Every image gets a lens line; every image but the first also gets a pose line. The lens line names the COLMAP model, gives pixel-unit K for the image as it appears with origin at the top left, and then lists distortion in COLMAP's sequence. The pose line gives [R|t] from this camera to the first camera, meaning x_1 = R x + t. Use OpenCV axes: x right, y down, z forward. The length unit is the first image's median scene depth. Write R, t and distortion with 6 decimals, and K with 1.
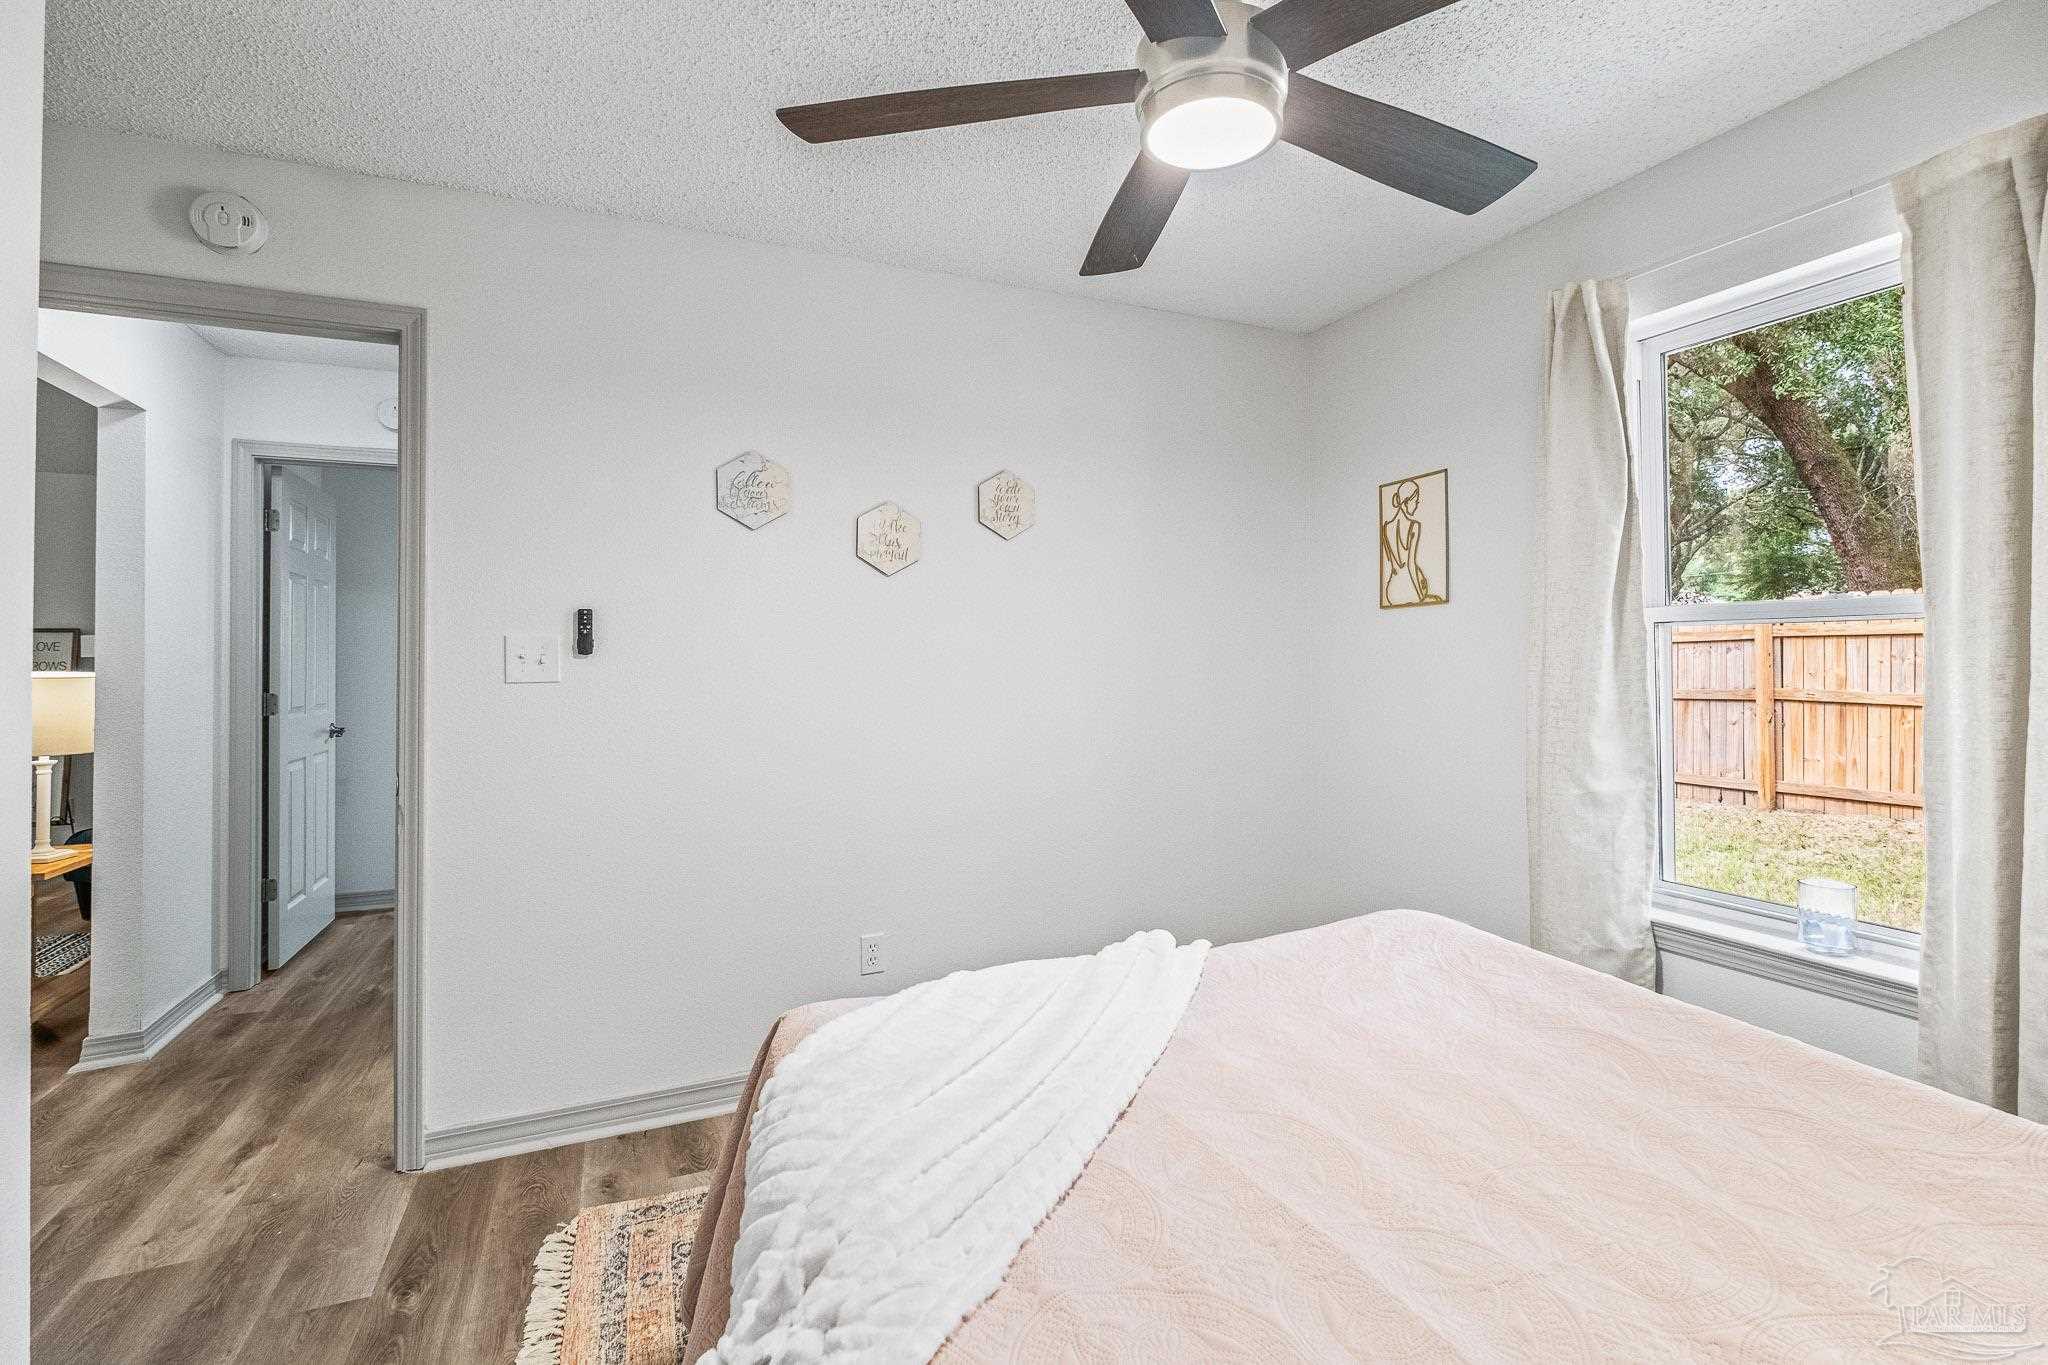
lens RADIAL K [[912.2, 0, 1015.0], [0, 912.2, 668.7], [0, 0, 1]] dist [0.003288, -0.002248]
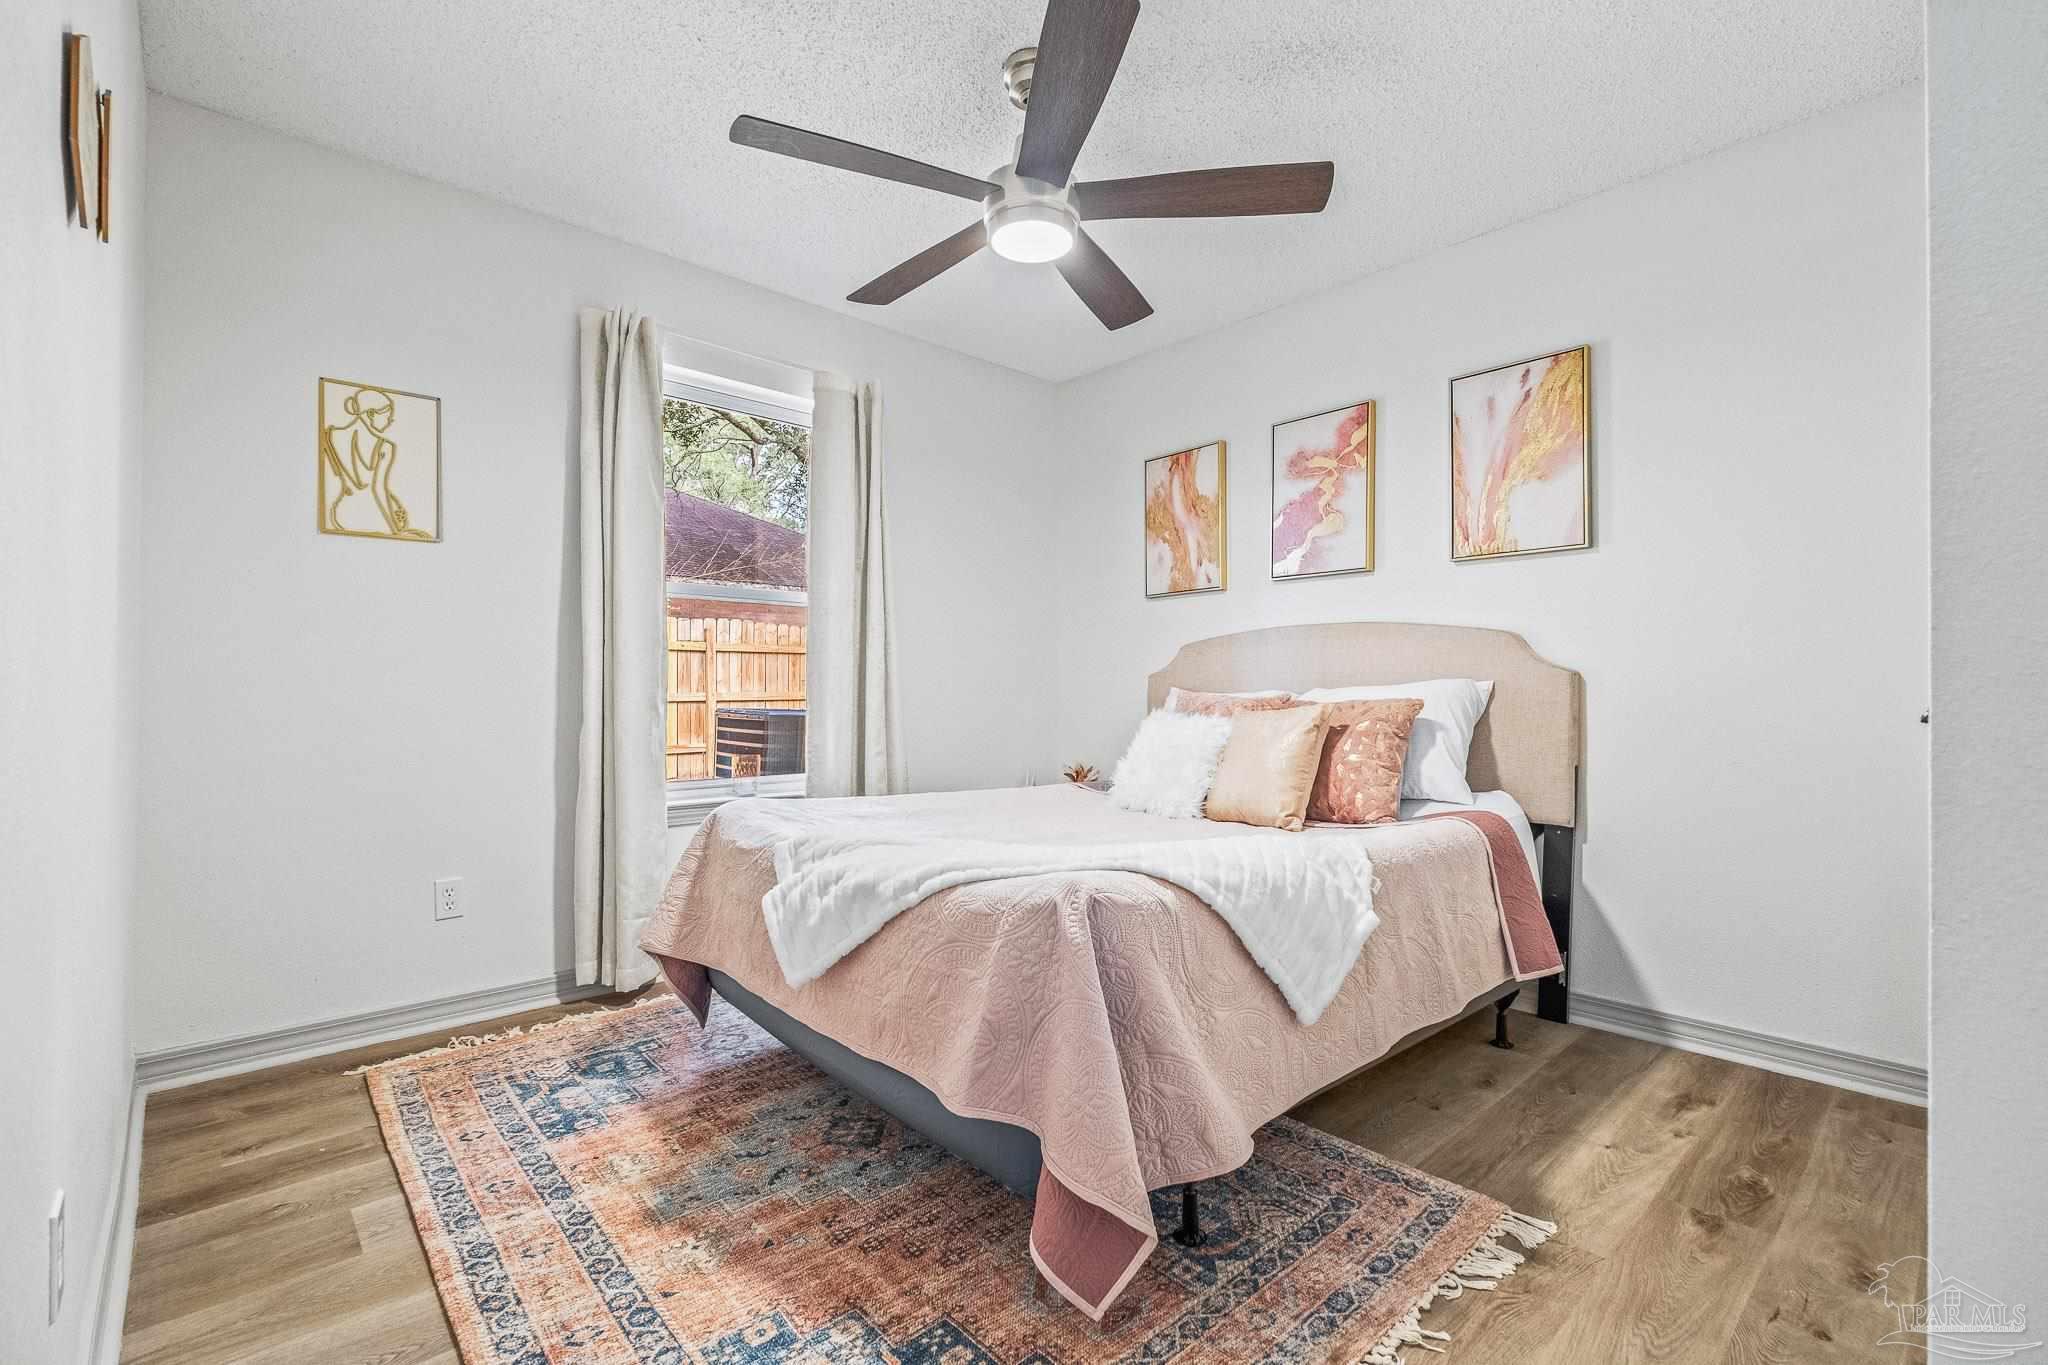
lens RADIAL K [[912.2, 0, 1020.3], [0, 912.2, 681.8], [0, 0, 1]] dist [0.003288, -0.002248]
pose [[-0.317829, 0.010754, 0.948087, -0.566454], [0.002399, 0.999942, -0.010538, 0.077449], [-0.948145, -0.001075, -0.317836, 0.696846]]
